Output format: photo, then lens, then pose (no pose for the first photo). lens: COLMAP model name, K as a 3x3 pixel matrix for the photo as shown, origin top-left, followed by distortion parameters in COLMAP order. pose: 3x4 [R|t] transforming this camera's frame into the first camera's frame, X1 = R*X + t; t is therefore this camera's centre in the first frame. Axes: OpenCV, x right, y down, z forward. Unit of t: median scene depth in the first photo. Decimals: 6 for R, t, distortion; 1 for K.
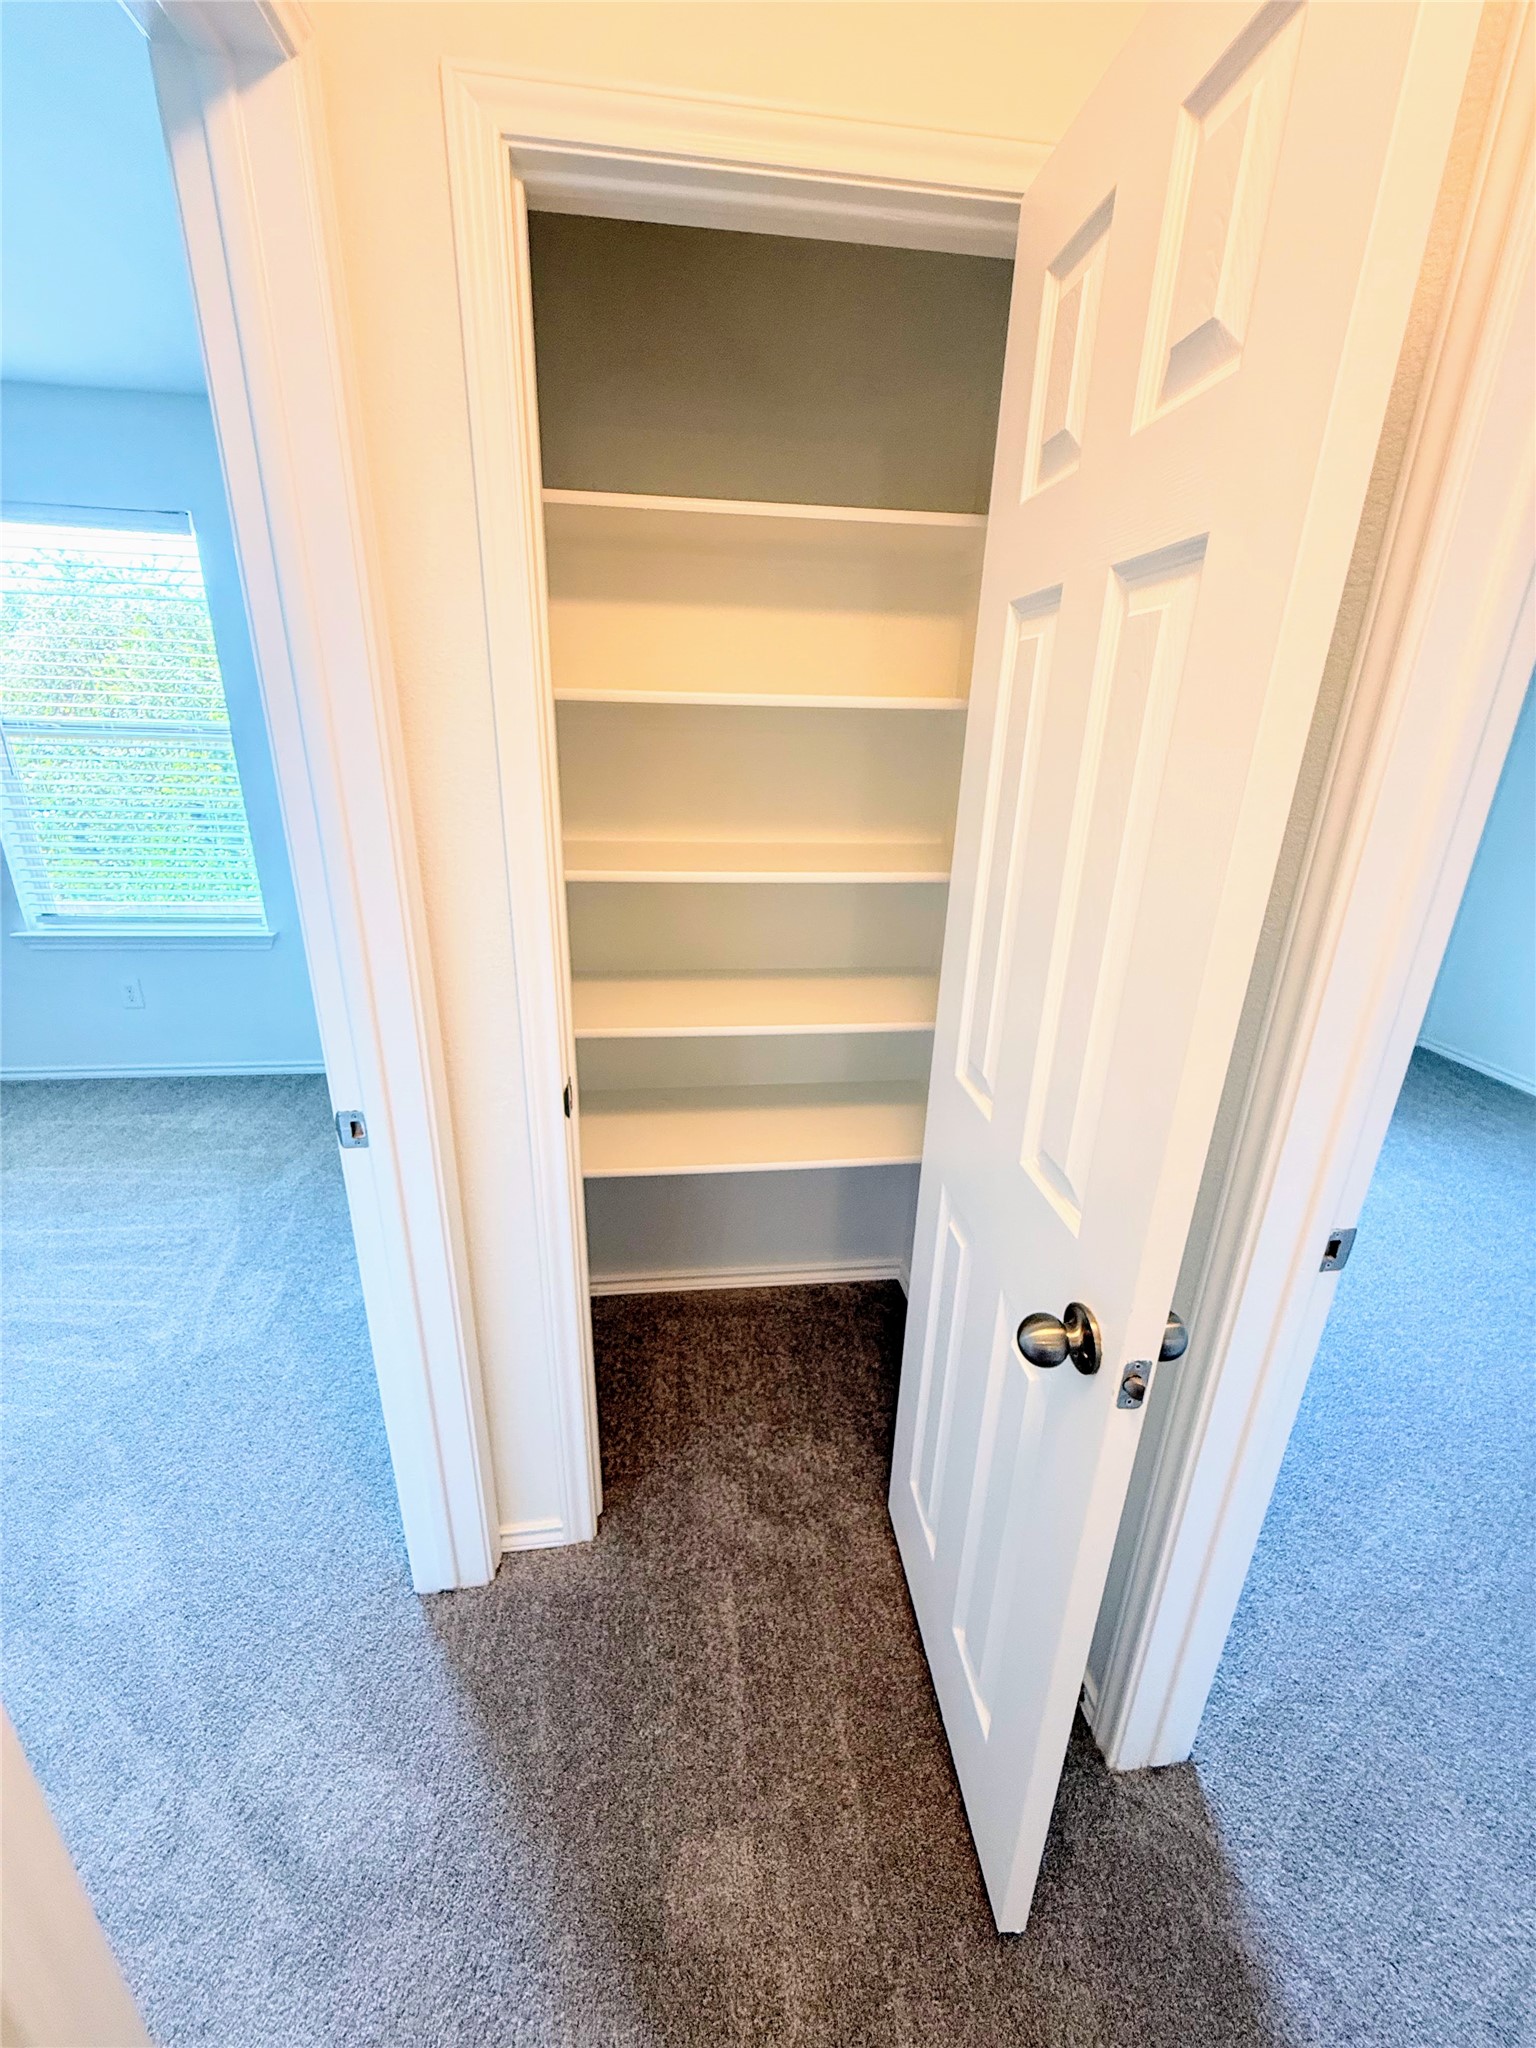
lens RADIAL K [[827.5, 0, 773.9], [0, 827.5, 1018.6], [0, 0, 1]] dist [-0.000170, 0.000541]
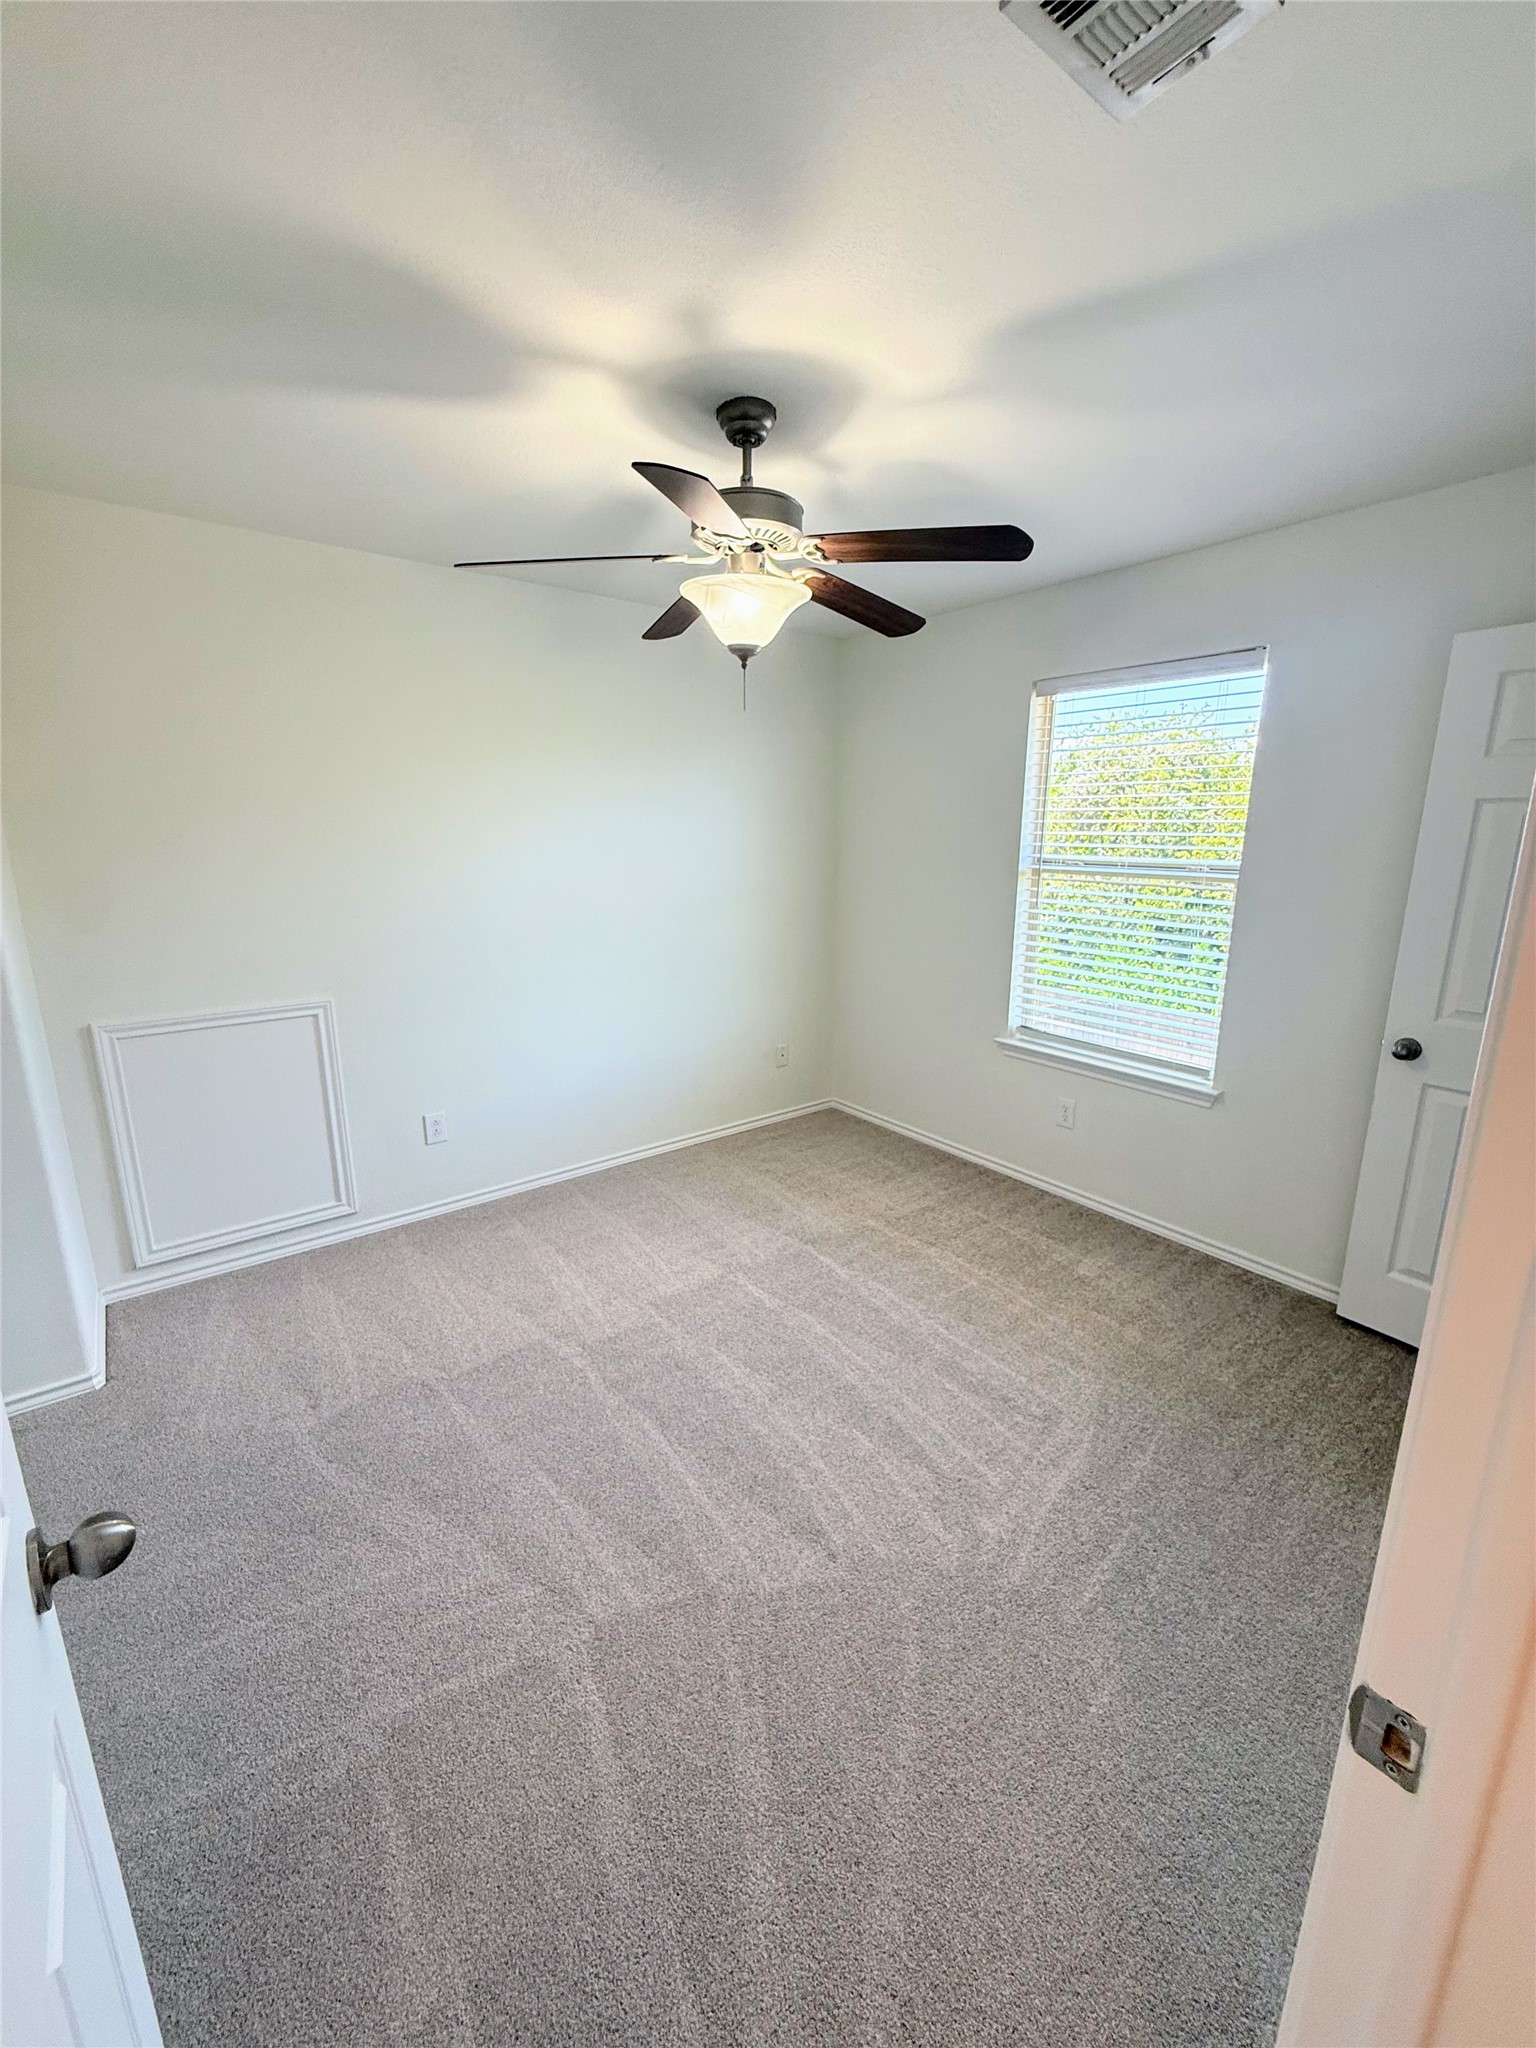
lens RADIAL K [[827.5, 0, 770.8], [0, 827.5, 1022.6], [0, 0, 1]] dist [-0.000170, 0.000541]
pose [[0.516451, 0.171345, -0.838999, -0.138677], [-0.279430, 0.959865, 0.024024, -0.069428], [0.809443, 0.222034, 0.543602, 0.133987]]
